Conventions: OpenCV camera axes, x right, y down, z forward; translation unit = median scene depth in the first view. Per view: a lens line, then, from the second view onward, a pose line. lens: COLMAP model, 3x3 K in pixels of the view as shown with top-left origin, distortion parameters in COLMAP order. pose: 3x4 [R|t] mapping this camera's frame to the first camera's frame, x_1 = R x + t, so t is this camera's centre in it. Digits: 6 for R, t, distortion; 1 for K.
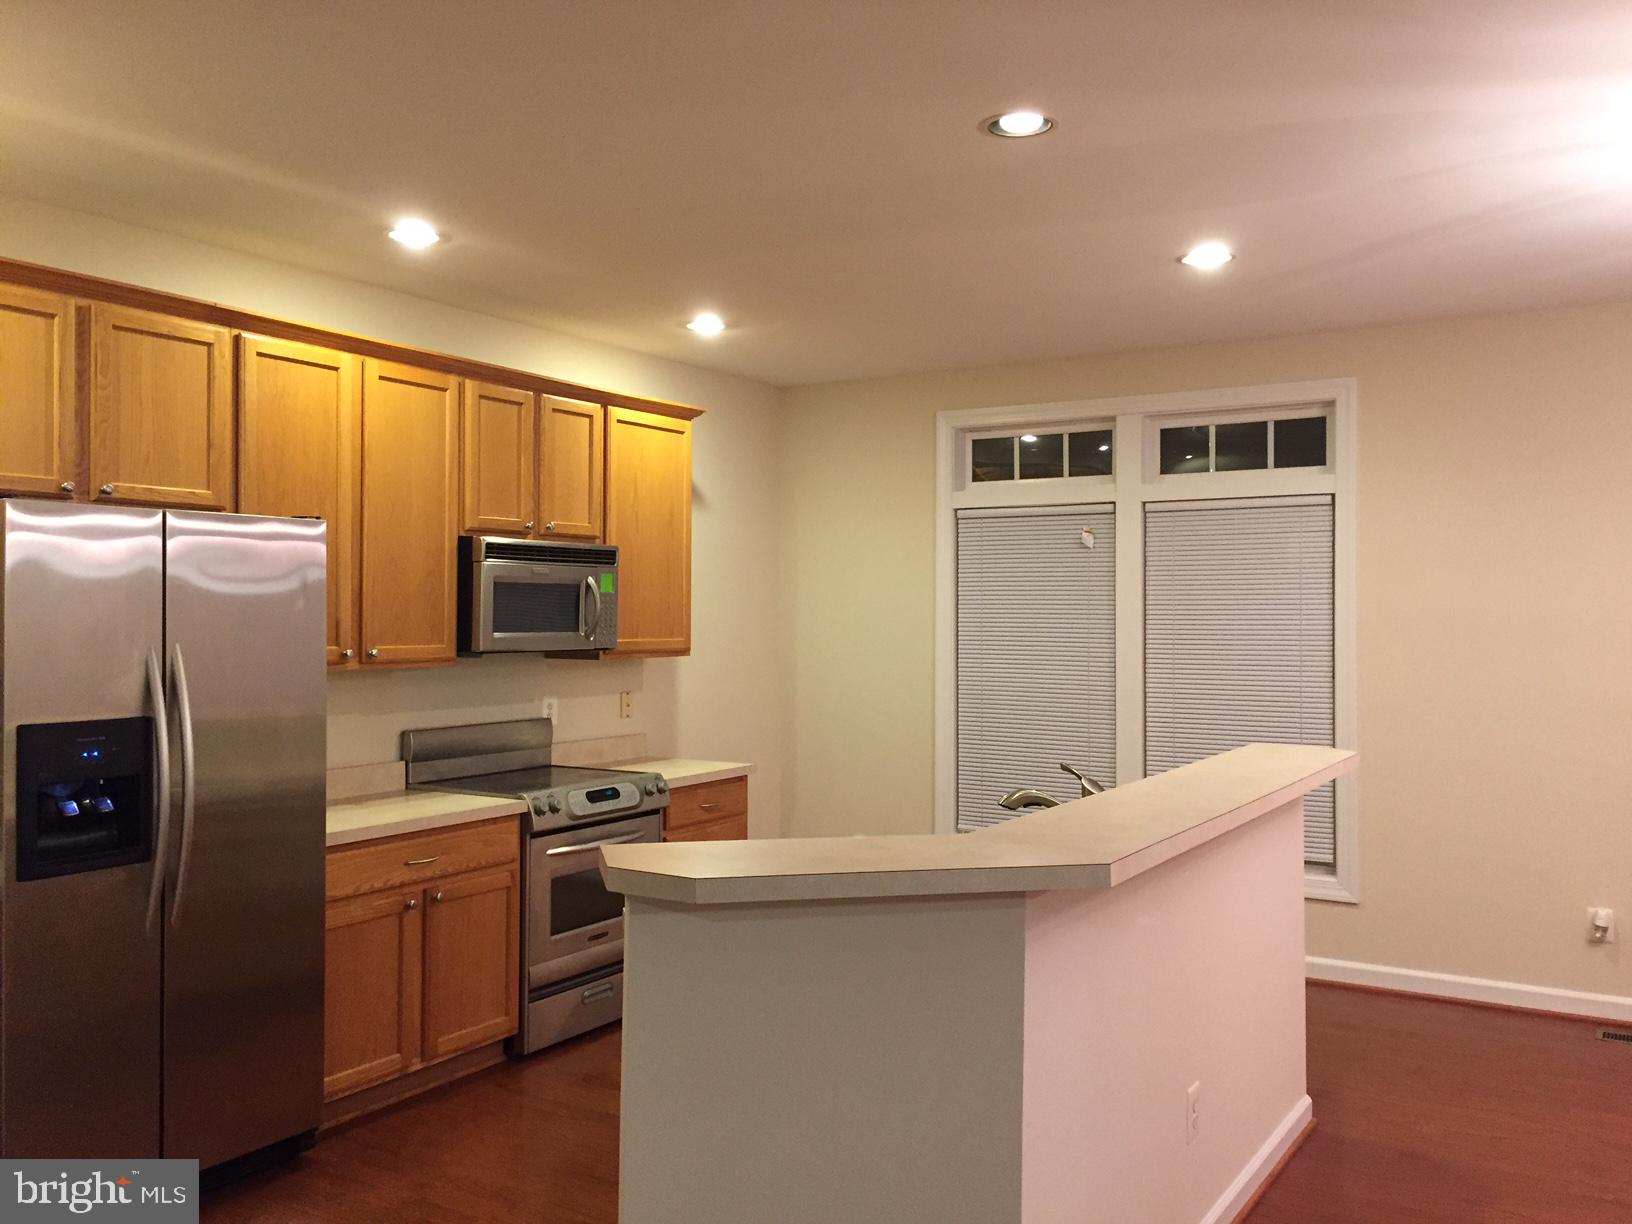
lens RADIAL K [[1405.0, 0, 819.1], [0, 1405.0, 603.6], [0, 0, 1]] dist [0.079648, -0.085245]
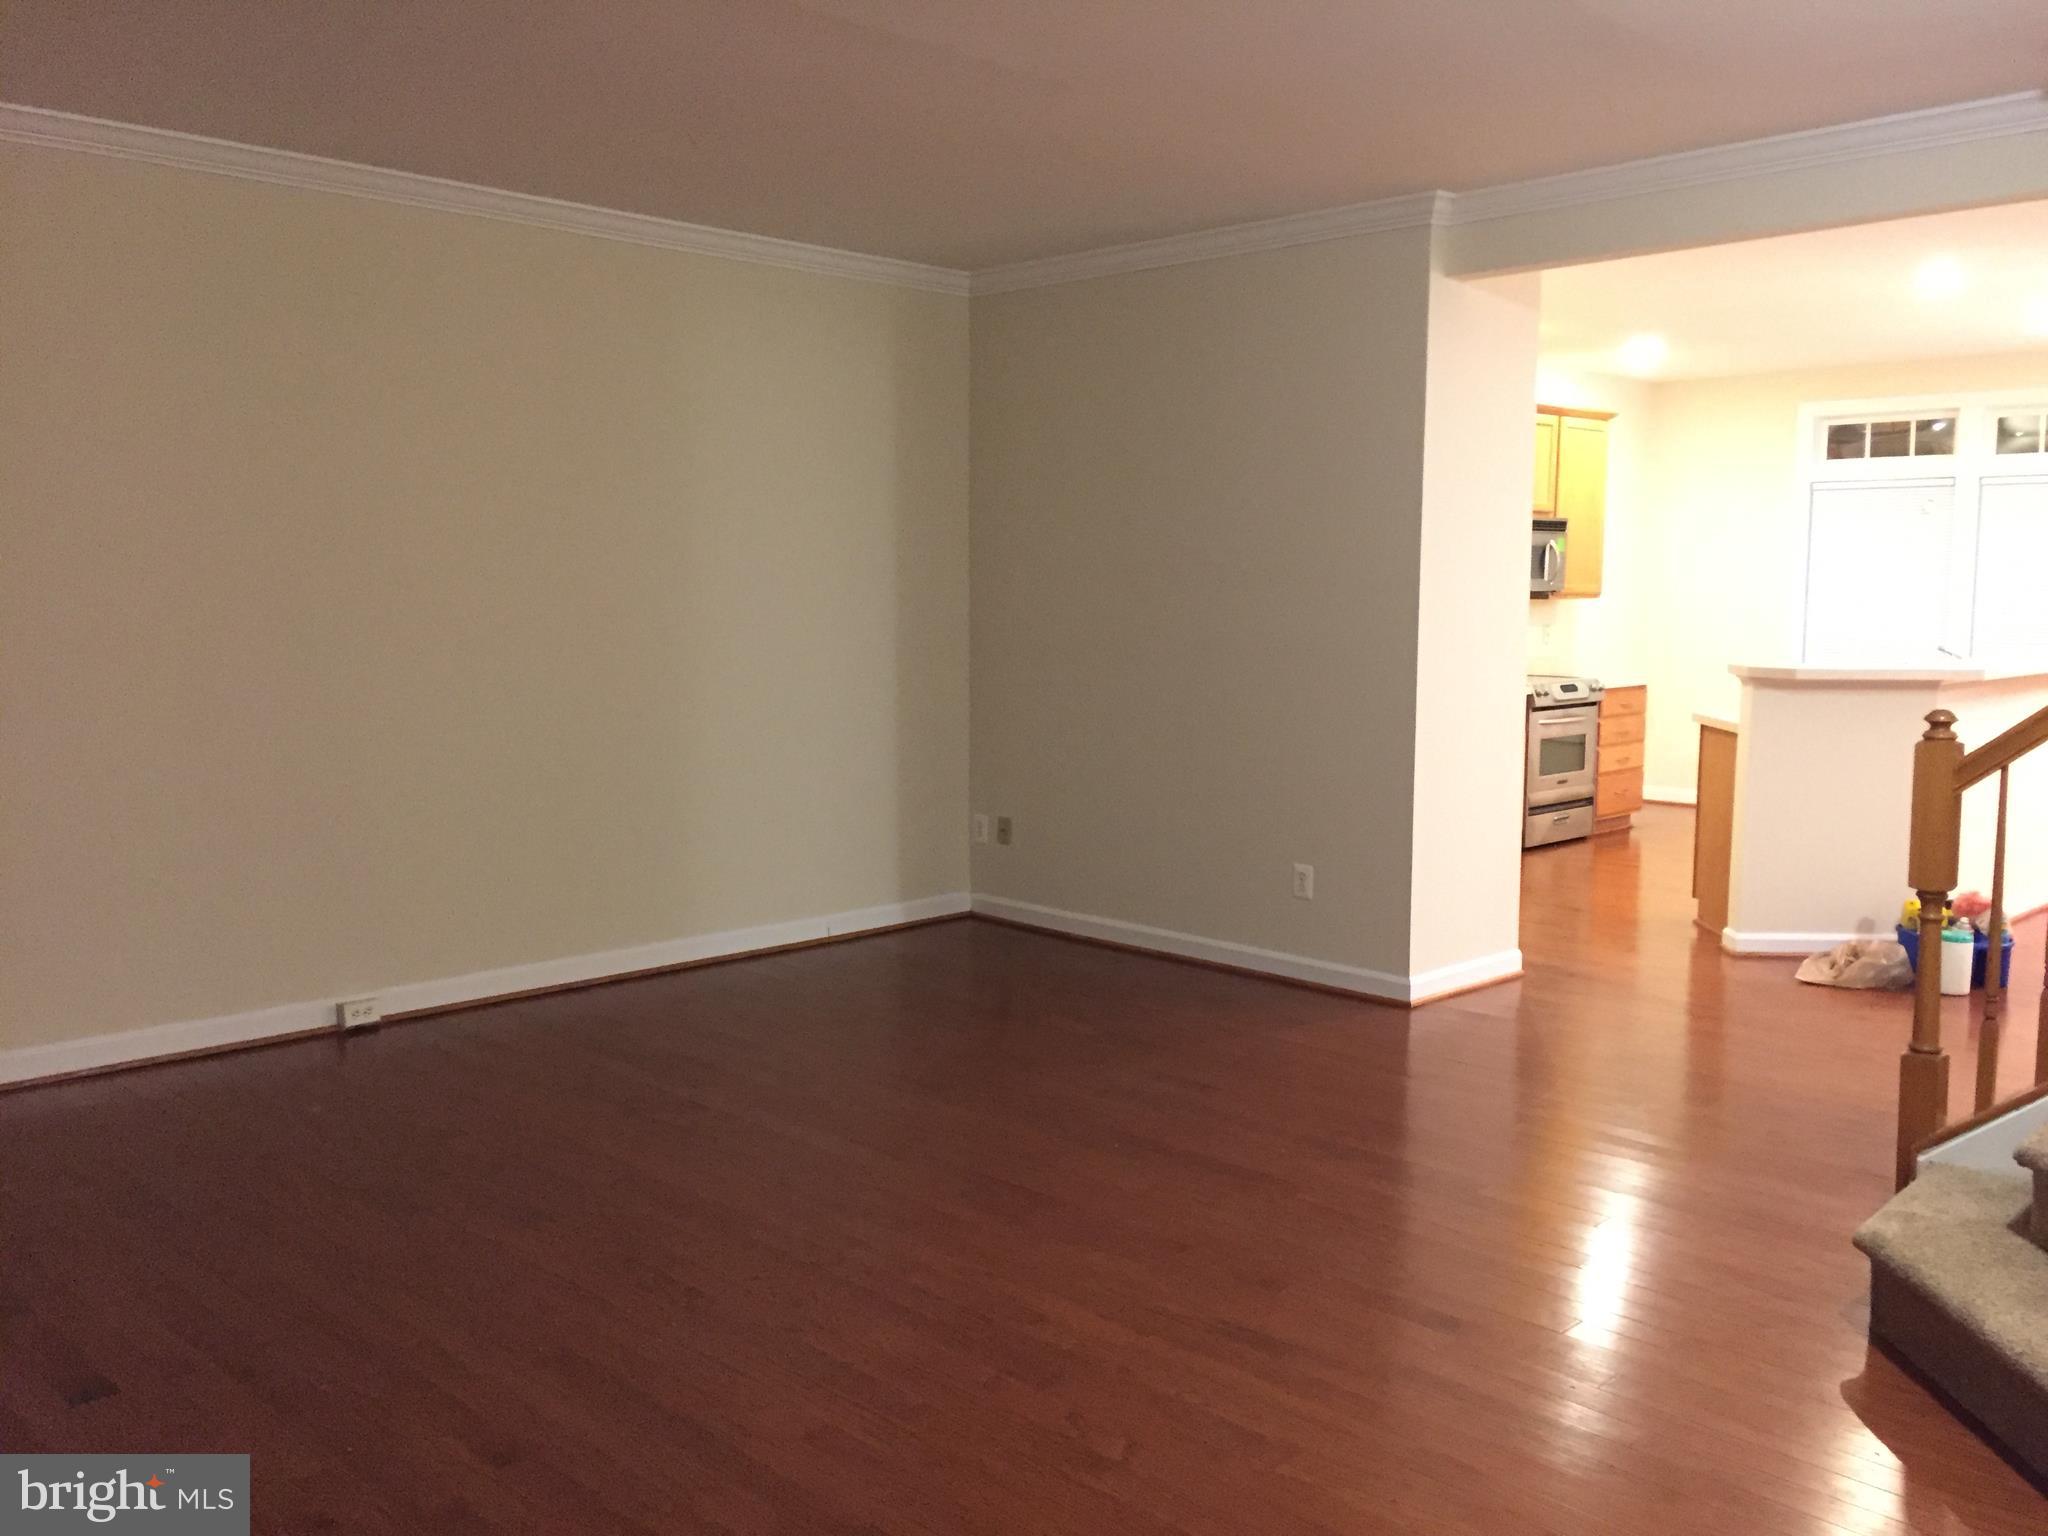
lens RADIAL K [[1763.1, 0, 1021.8], [0, 1763.1, 766.4], [0, 0, 1]] dist [0.079648, -0.085245]
pose [[0.973784, 0.022406, -0.226370, -0.254993], [0.002426, 0.994058, 0.108828, 0.010956], [0.227463, -0.106524, 0.967943, -0.839177]]
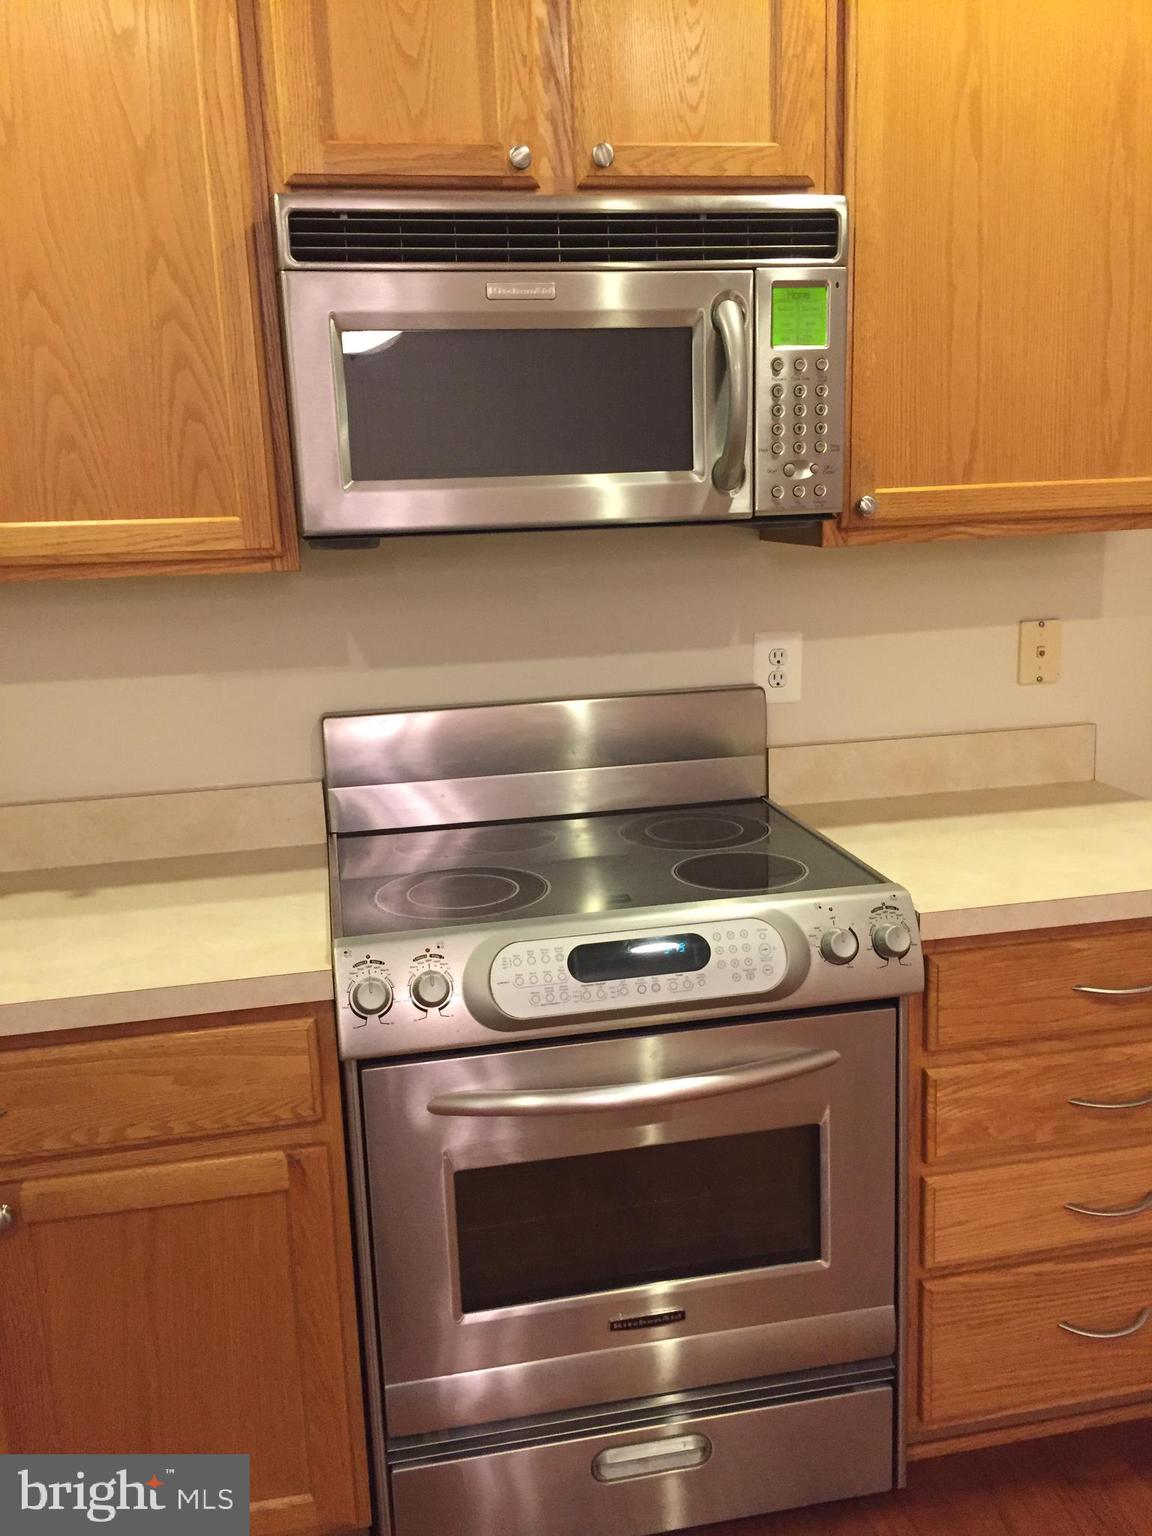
lens RADIAL K [[1322.3, 0, 576.1], [0, 1322.3, 773.6], [0, 0, 1]] dist [0.079648, -0.085245]
pose [[0.685026, 0.124642, -0.717777, 0.053821], [0.044048, 0.976367, 0.211584, 0.020933], [0.727186, -0.176557, 0.663347, 0.690536]]
